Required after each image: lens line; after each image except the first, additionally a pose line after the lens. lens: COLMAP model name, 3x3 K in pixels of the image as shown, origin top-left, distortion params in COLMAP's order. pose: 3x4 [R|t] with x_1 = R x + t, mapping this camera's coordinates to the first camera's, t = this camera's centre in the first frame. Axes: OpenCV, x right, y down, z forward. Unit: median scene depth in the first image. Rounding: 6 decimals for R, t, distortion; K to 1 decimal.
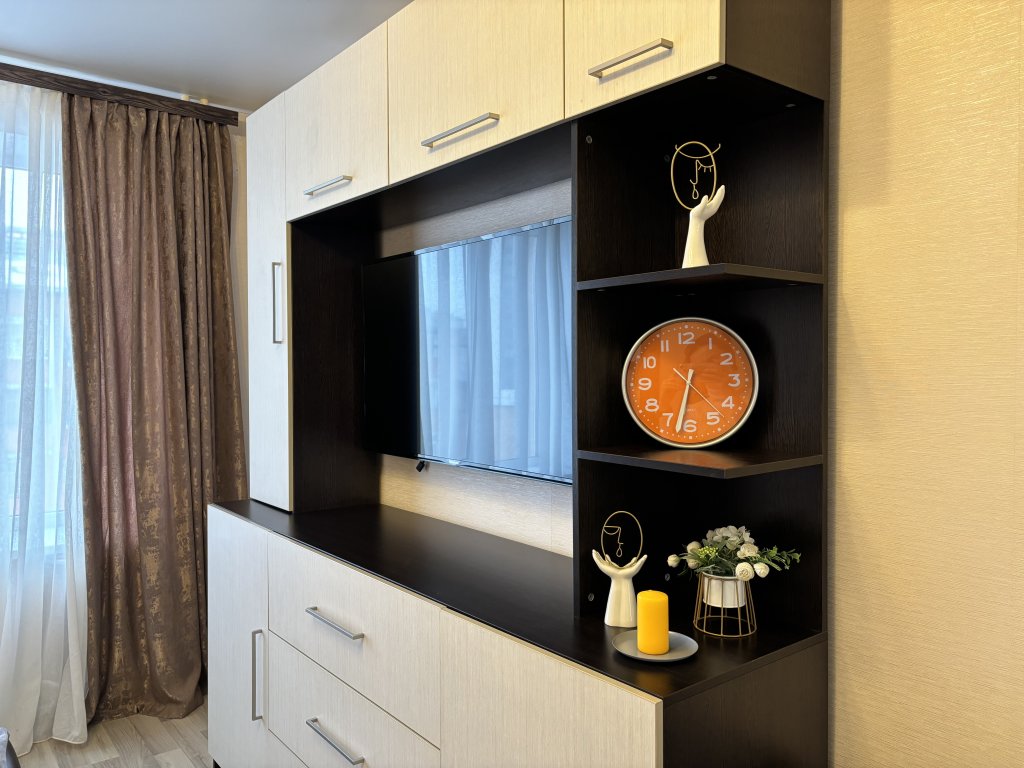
lens RADIAL K [[778.2, 0, 512.0], [0, 778.2, 384.0], [0, 0, 1]] dist [0.011718, 0.001029]
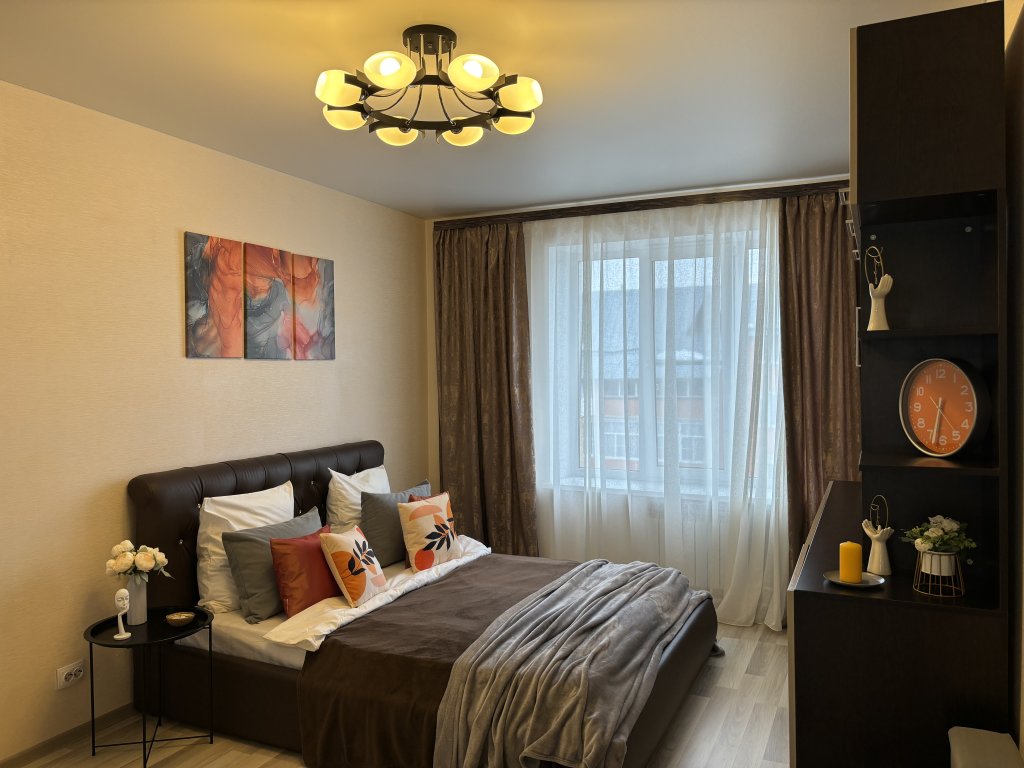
lens RADIAL K [[775.0, 0, 512.0], [0, 775.0, 384.0], [0, 0, 1]] dist [0.058161, -0.073256]
pose [[0.445220, 0.015357, -0.895289, 0.814326], [-0.015991, 0.999830, 0.009198, -0.031369], [0.895278, 0.010222, 0.445390, -0.184402]]
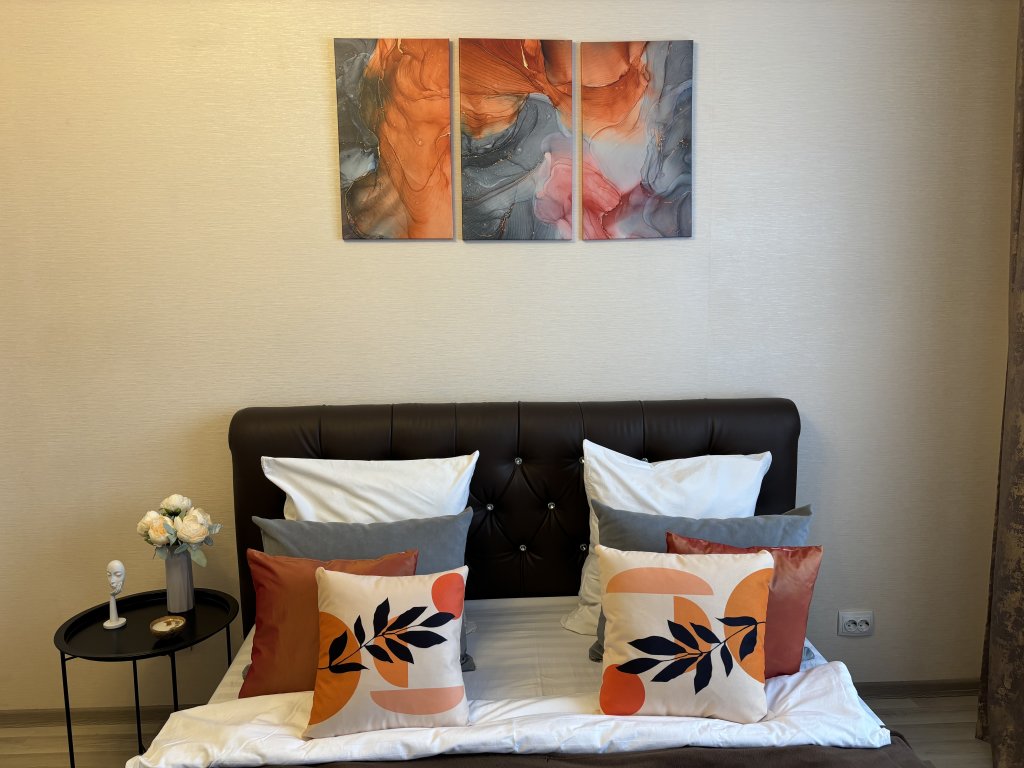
lens RADIAL K [[778.2, 0, 512.0], [0, 778.2, 384.0], [0, 0, 1]] dist [0.011718, 0.001029]
pose [[-0.587803, 0.102993, -0.802421, -0.345979], [-0.011750, 0.990672, 0.135763, -0.010084], [0.808919, 0.089231, -0.581110, 0.887399]]
